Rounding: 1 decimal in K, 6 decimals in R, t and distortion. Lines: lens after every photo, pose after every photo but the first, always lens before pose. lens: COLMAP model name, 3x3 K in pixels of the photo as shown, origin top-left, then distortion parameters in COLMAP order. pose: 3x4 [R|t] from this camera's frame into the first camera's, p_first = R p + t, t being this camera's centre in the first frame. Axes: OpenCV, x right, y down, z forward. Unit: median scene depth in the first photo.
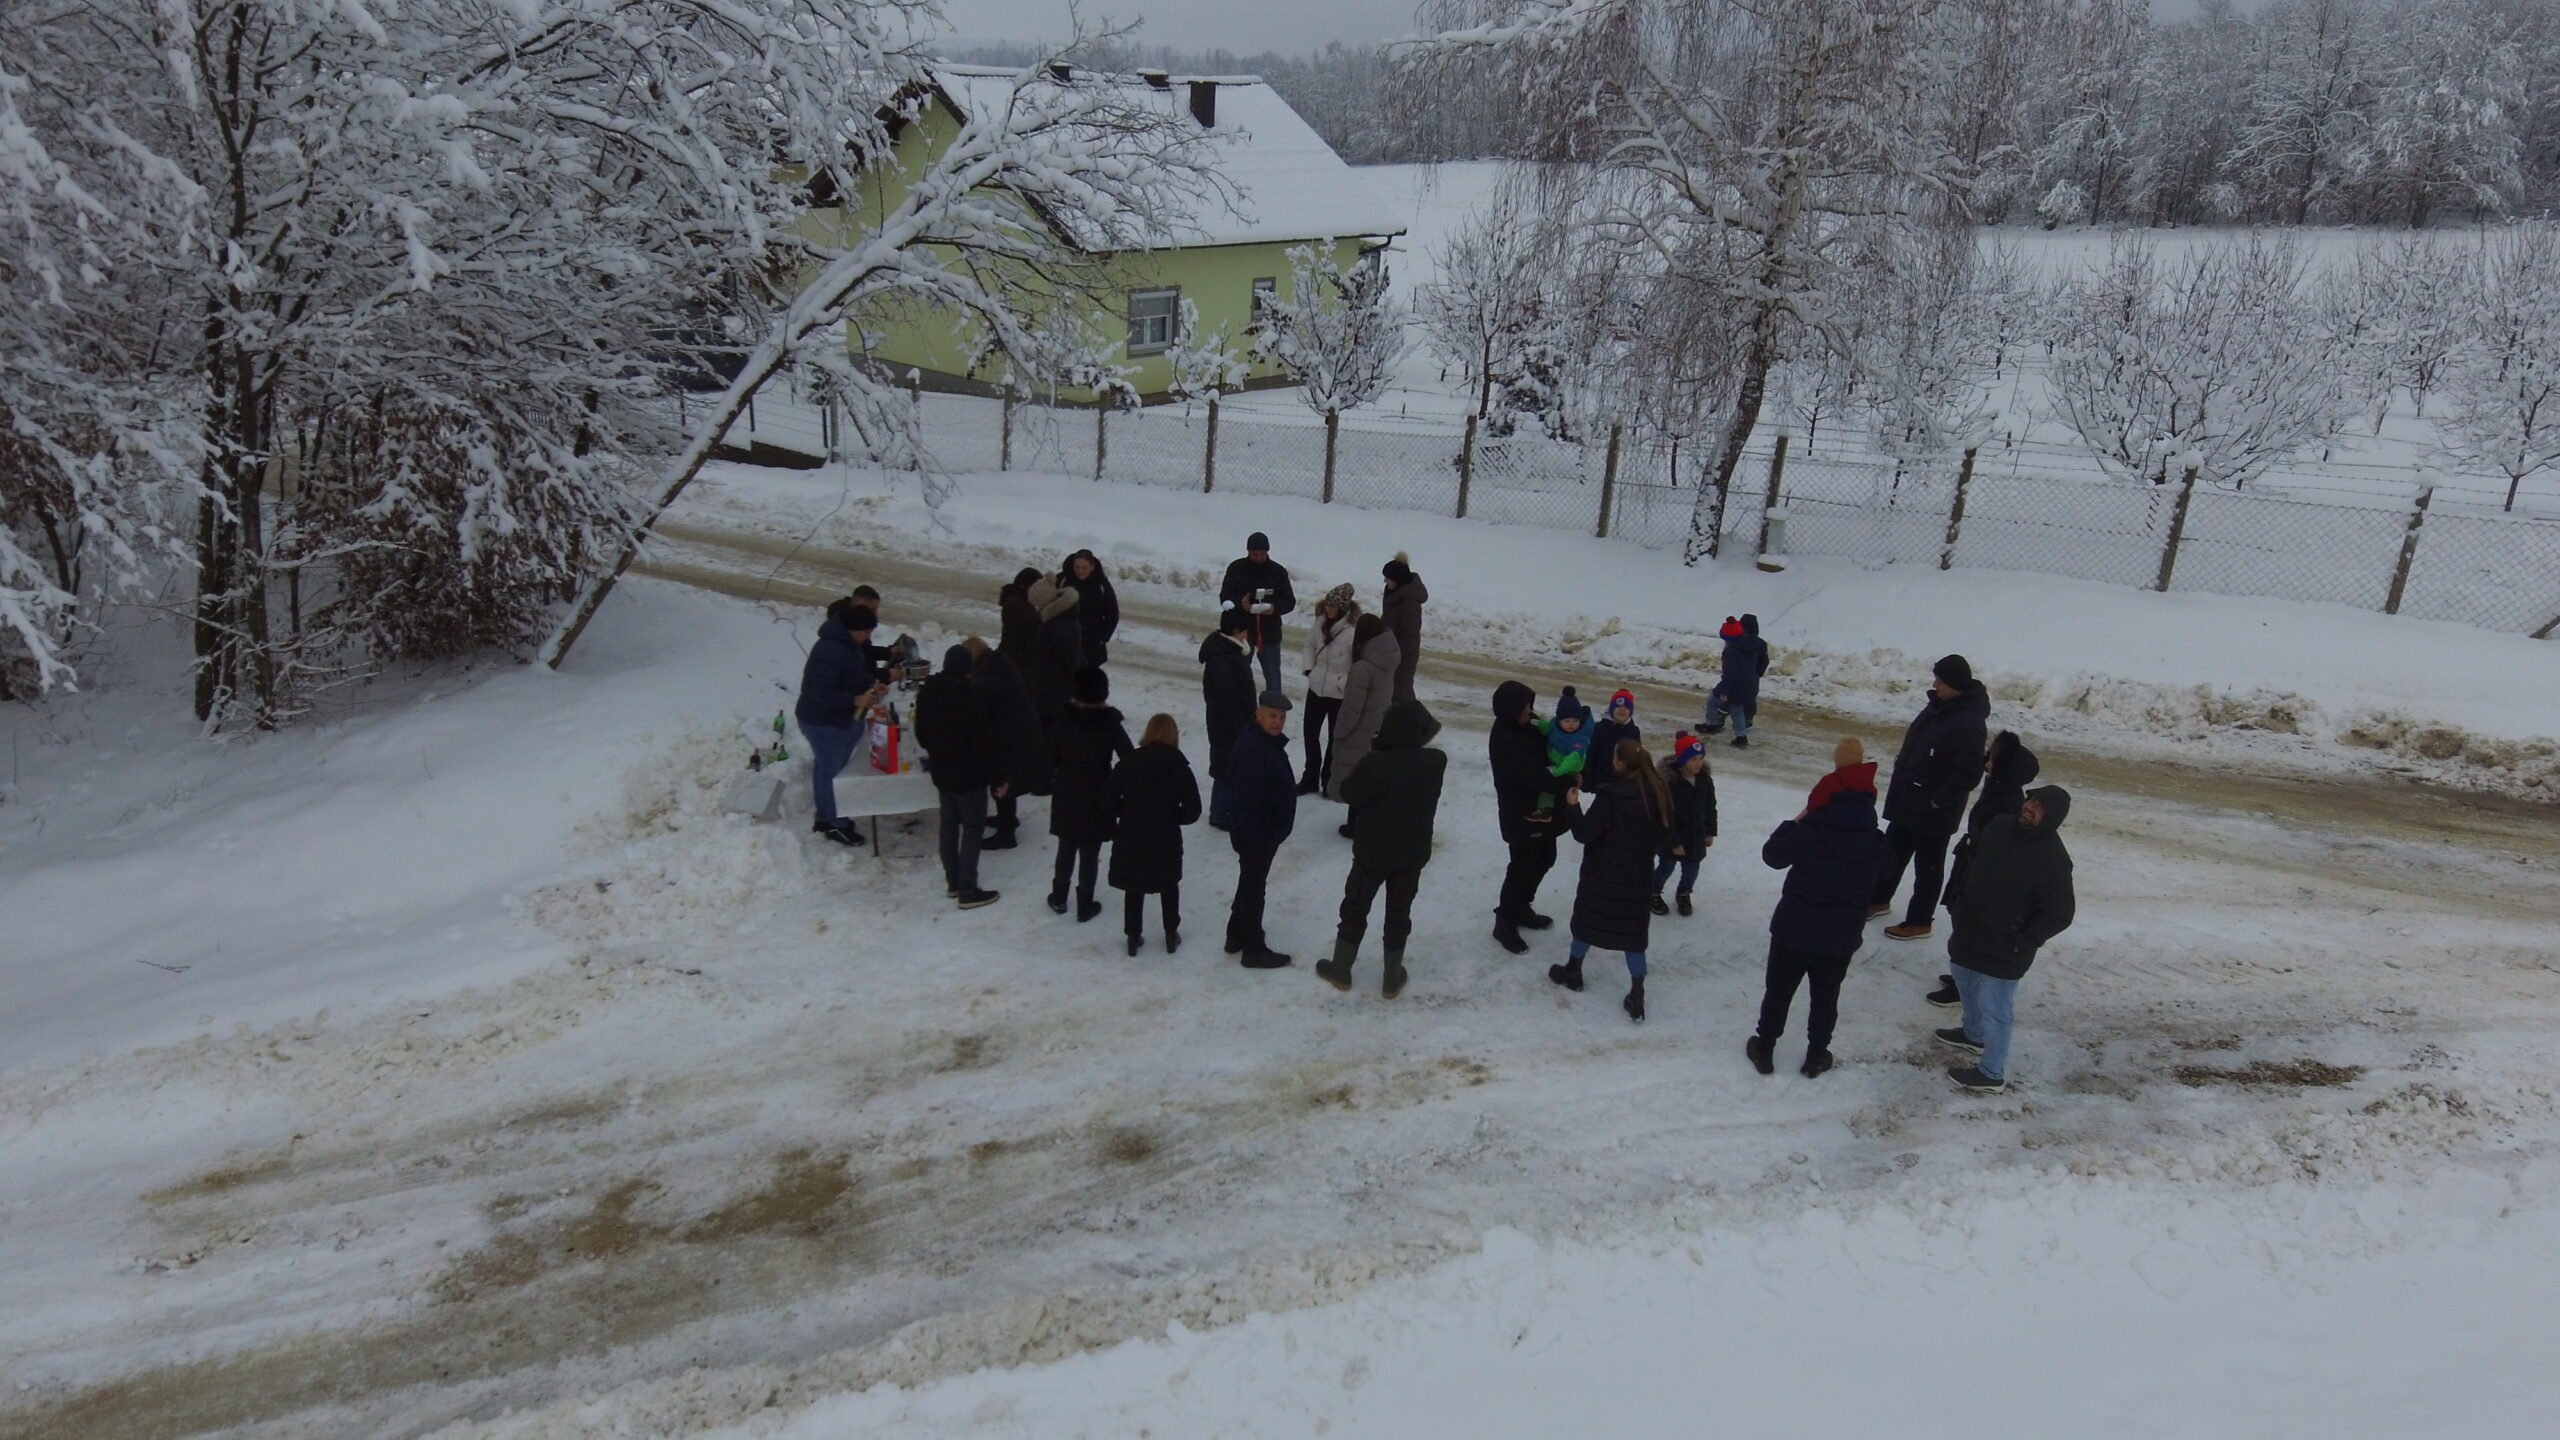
lens RADIAL K [[1735.2, 0, 1316.6], [0, 1735.2, 722.8], [0, 0, 1]] dist [-0.000073, -0.000177]
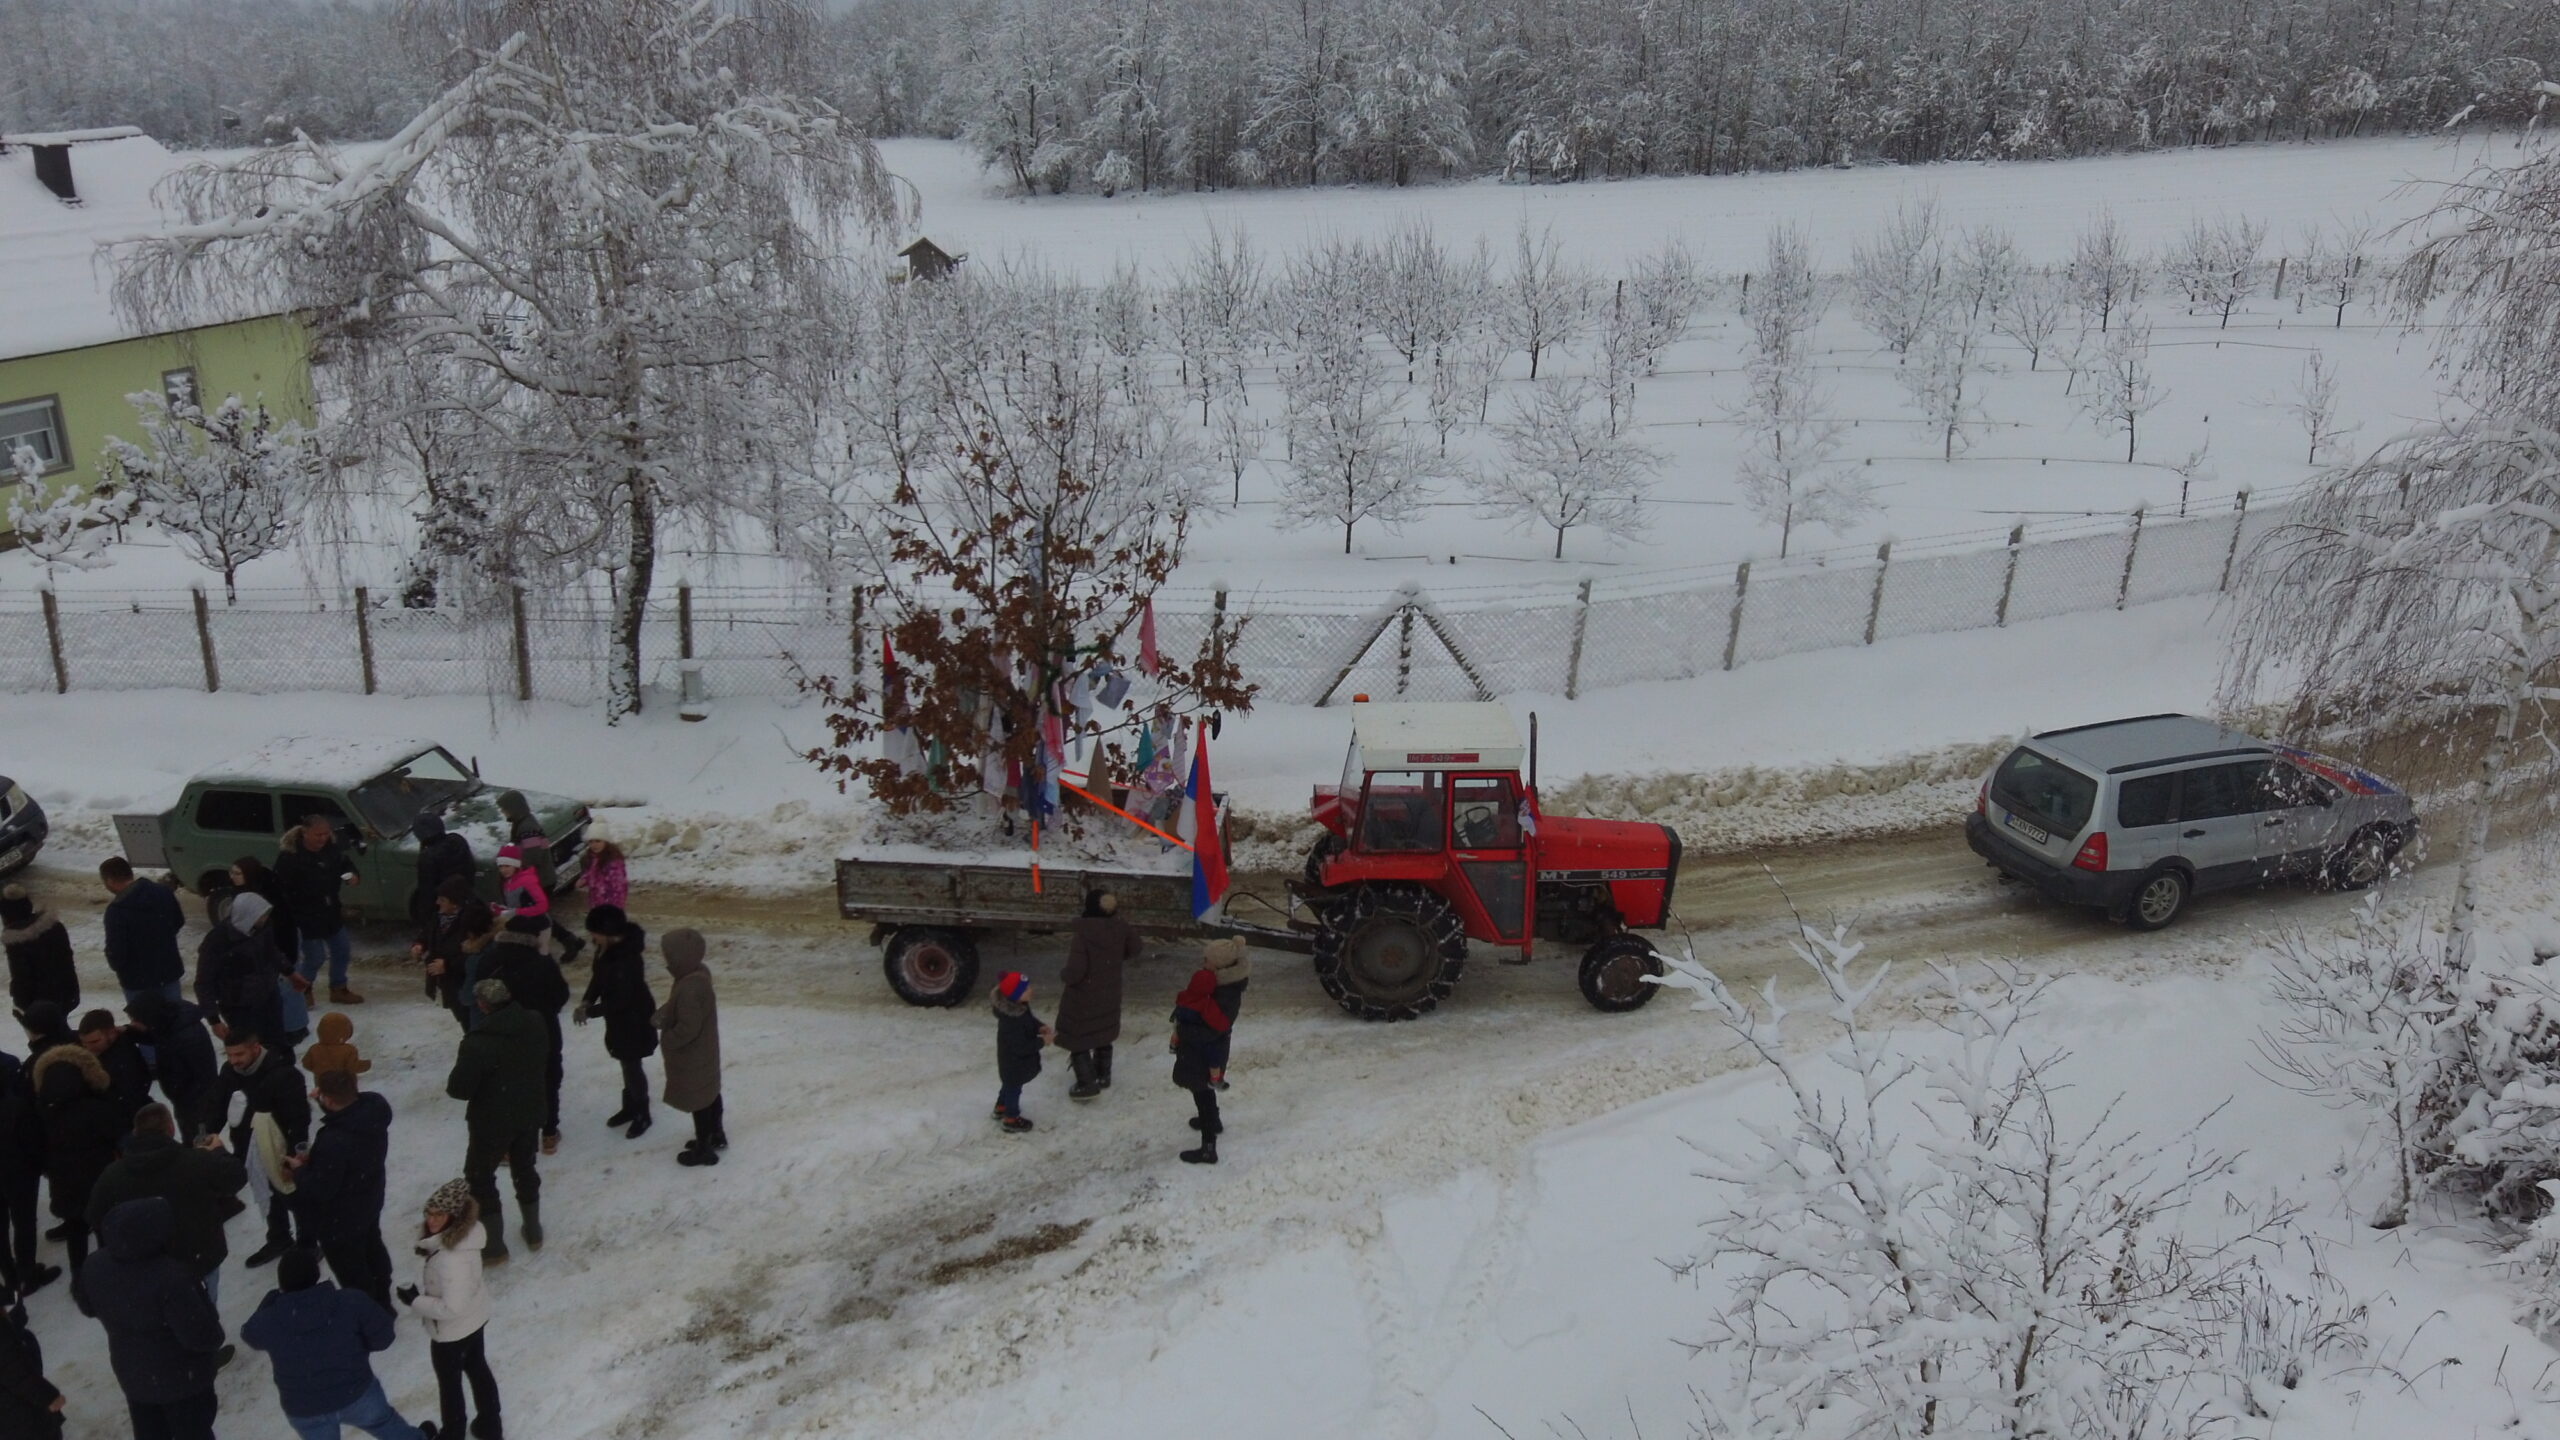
lens RADIAL K [[1735.2, 0, 1313.8], [0, 1735.2, 720.7], [0, 0, 1]] dist [-0.000073, -0.000177]
pose [[0.888478, -0.170804, 0.425950, 0.256072], [0.158587, 0.985250, 0.064288, -0.160447], [-0.430647, 0.010432, 0.902460, -0.110360]]
